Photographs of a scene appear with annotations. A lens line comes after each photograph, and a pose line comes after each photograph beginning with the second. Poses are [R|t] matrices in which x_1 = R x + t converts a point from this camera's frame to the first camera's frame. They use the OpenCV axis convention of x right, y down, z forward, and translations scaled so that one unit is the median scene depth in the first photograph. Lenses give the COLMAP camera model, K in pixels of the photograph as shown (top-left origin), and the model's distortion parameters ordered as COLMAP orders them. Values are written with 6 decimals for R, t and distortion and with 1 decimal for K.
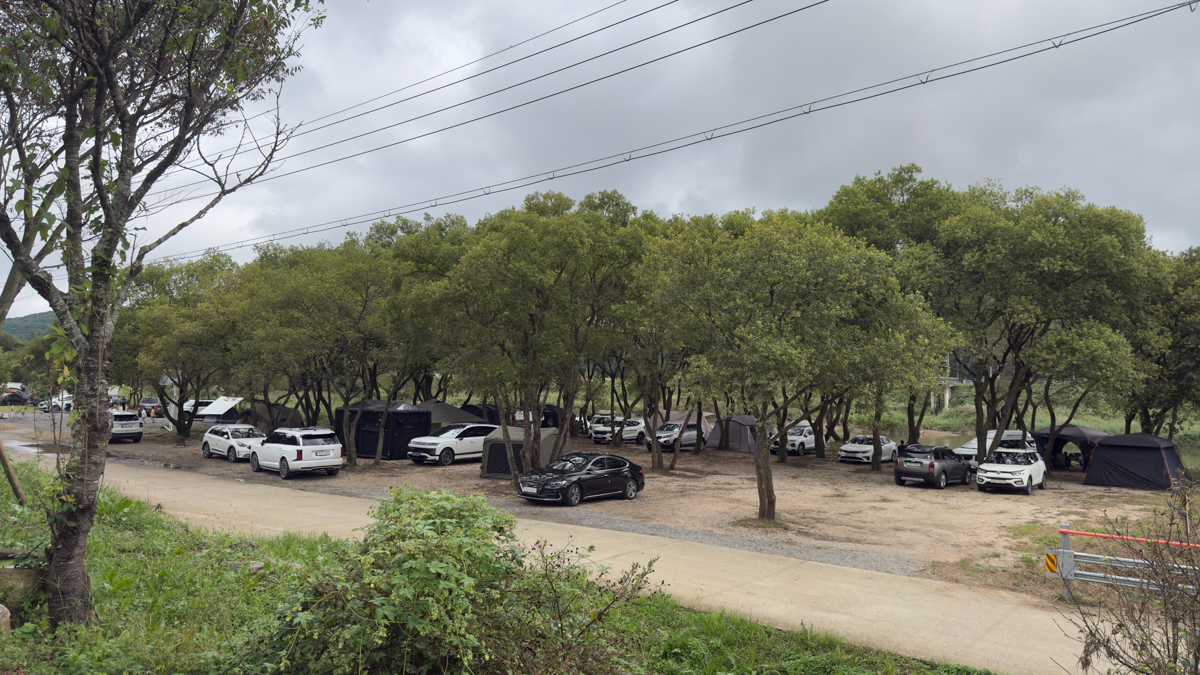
lens RADIAL K [[850.1, 0, 605.4], [0, 850.1, 336.5], [0, 0, 1]] dist [-0.004813, -0.002684]
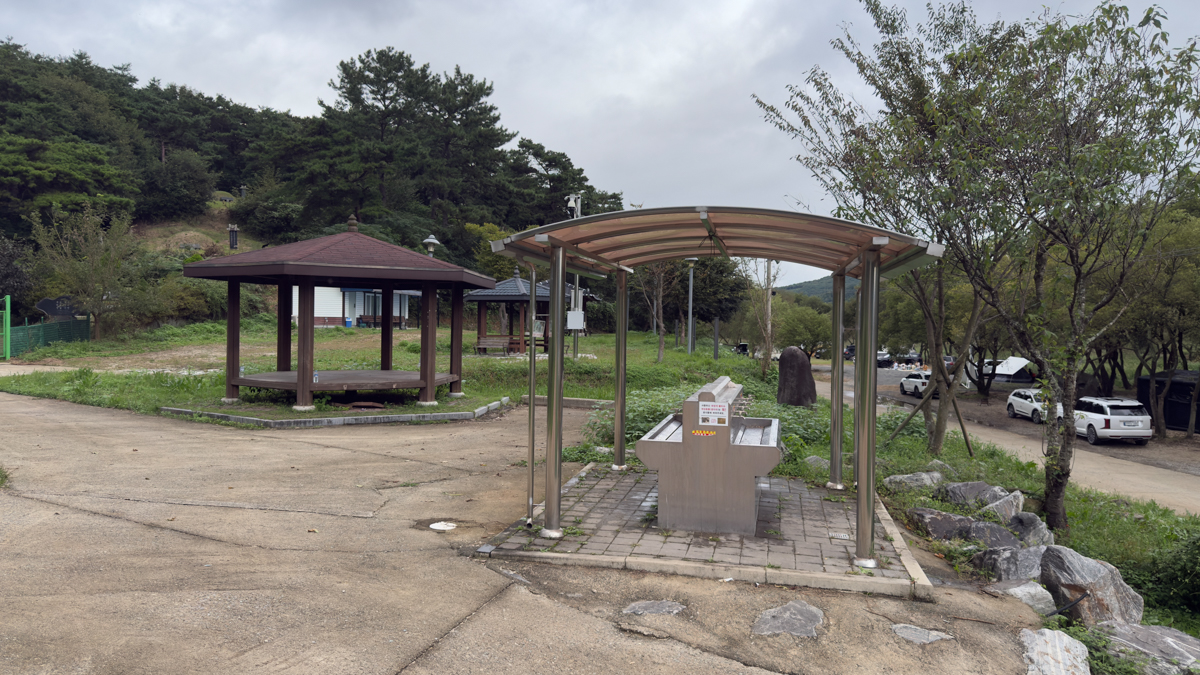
lens RADIAL K [[850.1, 0, 603.8], [0, 850.1, 324.7], [0, 0, 1]] dist [-0.004813, -0.002684]
pose [[0.660321, -0.004949, -0.750967, 0.024526], [0.038547, 0.998883, 0.027312, -0.036308], [0.749993, -0.046982, 0.659775, -0.166204]]
